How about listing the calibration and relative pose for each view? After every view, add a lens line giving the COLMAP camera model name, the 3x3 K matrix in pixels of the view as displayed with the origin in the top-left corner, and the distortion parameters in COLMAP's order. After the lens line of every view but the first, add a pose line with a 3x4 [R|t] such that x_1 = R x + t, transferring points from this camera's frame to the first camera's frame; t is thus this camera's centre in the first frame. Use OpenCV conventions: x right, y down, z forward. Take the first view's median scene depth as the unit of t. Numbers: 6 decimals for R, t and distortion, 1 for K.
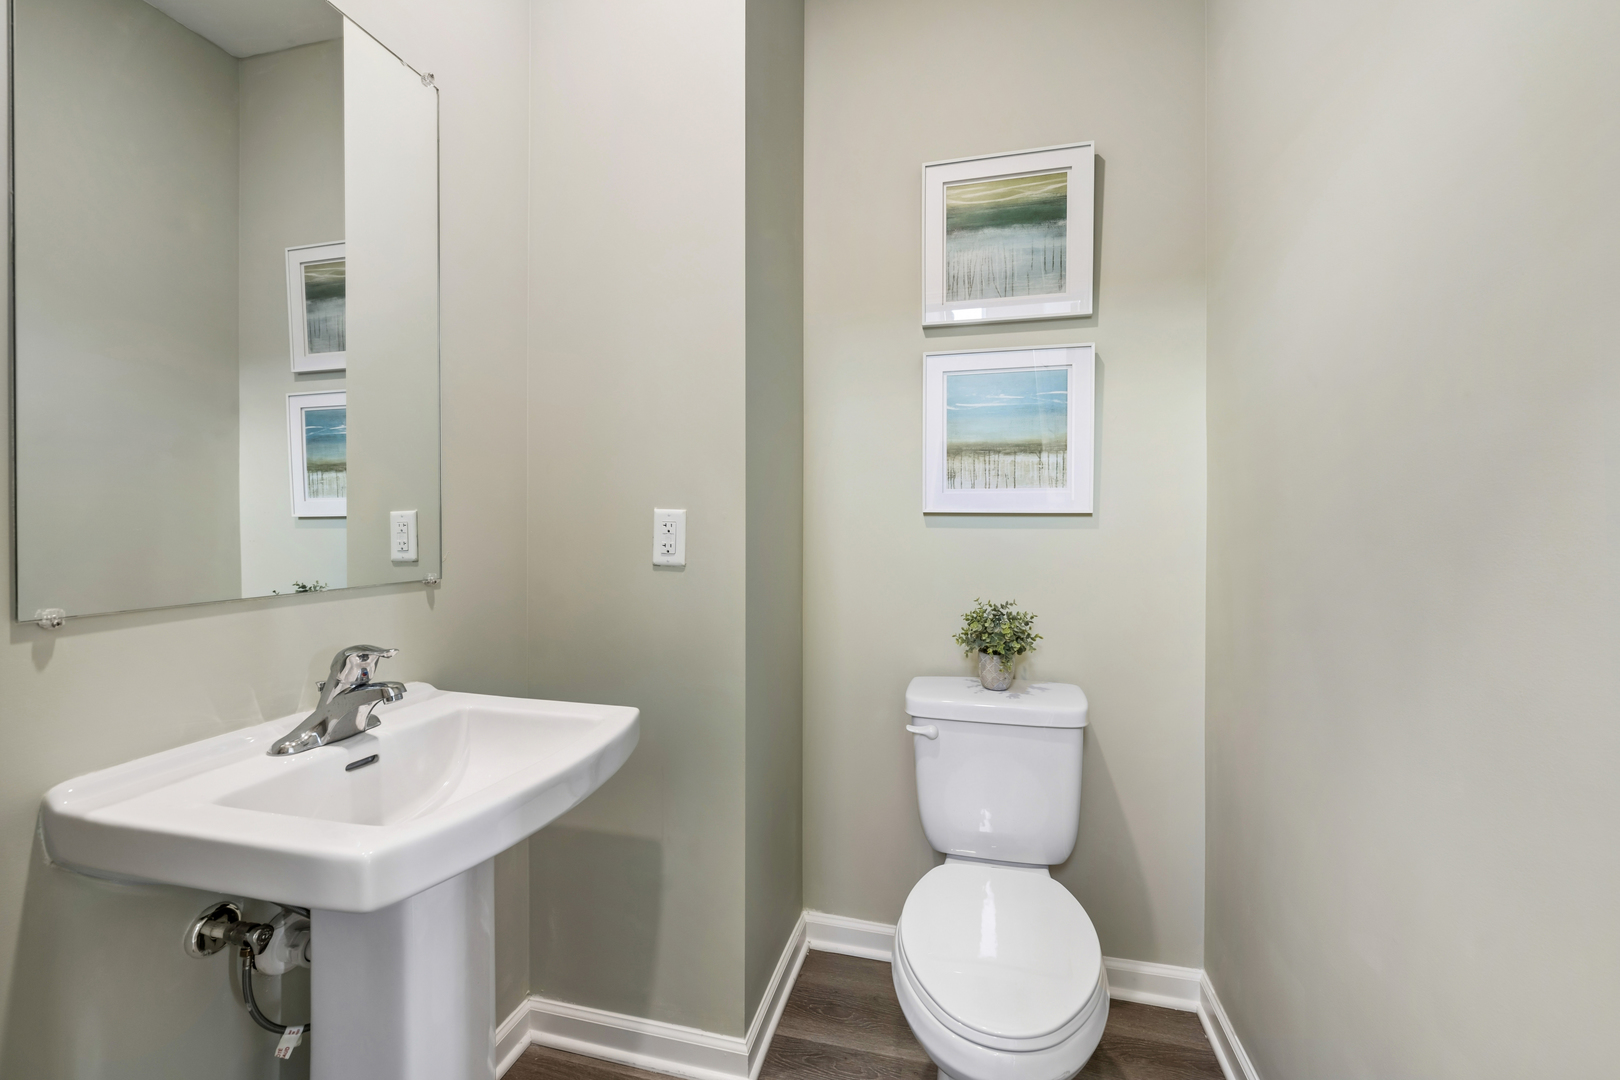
lens RADIAL K [[653.3, 0, 812.3], [0, 653.3, 528.8], [0, 0, 1]] dist [-0.001116, -0.000298]
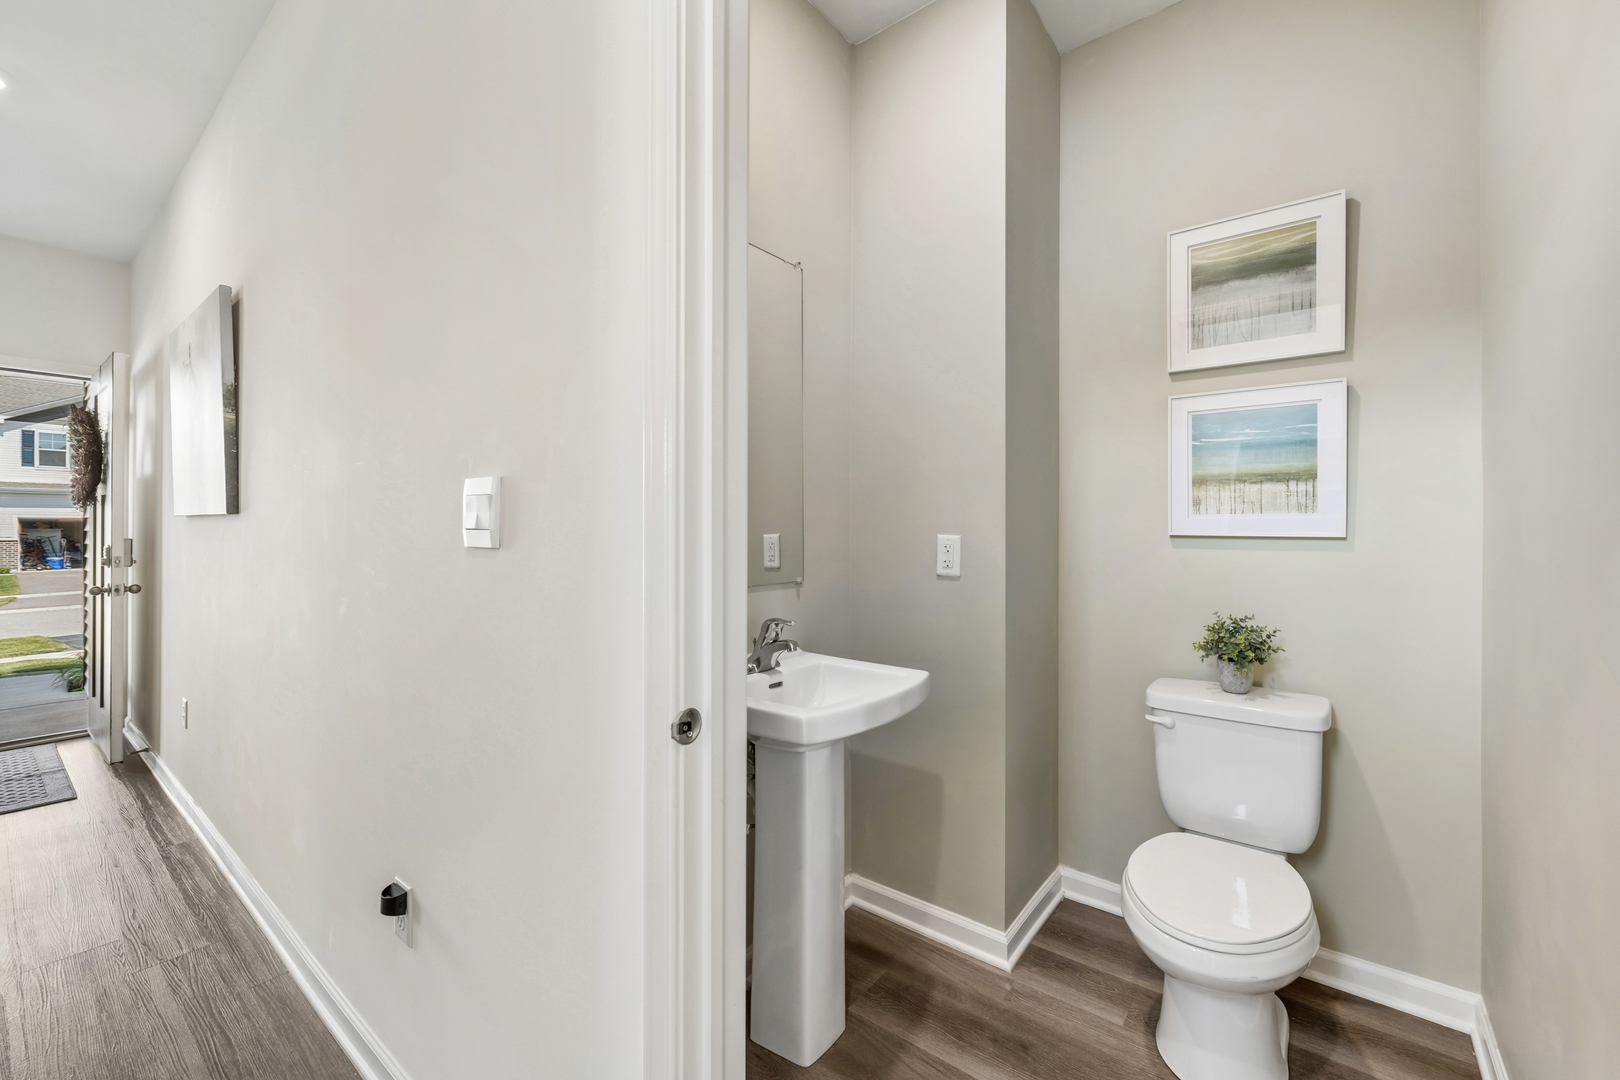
lens RADIAL K [[653.3, 0, 812.3], [0, 653.3, 528.8], [0, 0, 1]] dist [-0.001116, -0.000298]
pose [[0.914630, -0.001052, -0.404291, 0.064177], [-0.001945, 0.999974, -0.007002, -0.028610], [0.404287, 0.007191, 0.914604, -0.321175]]
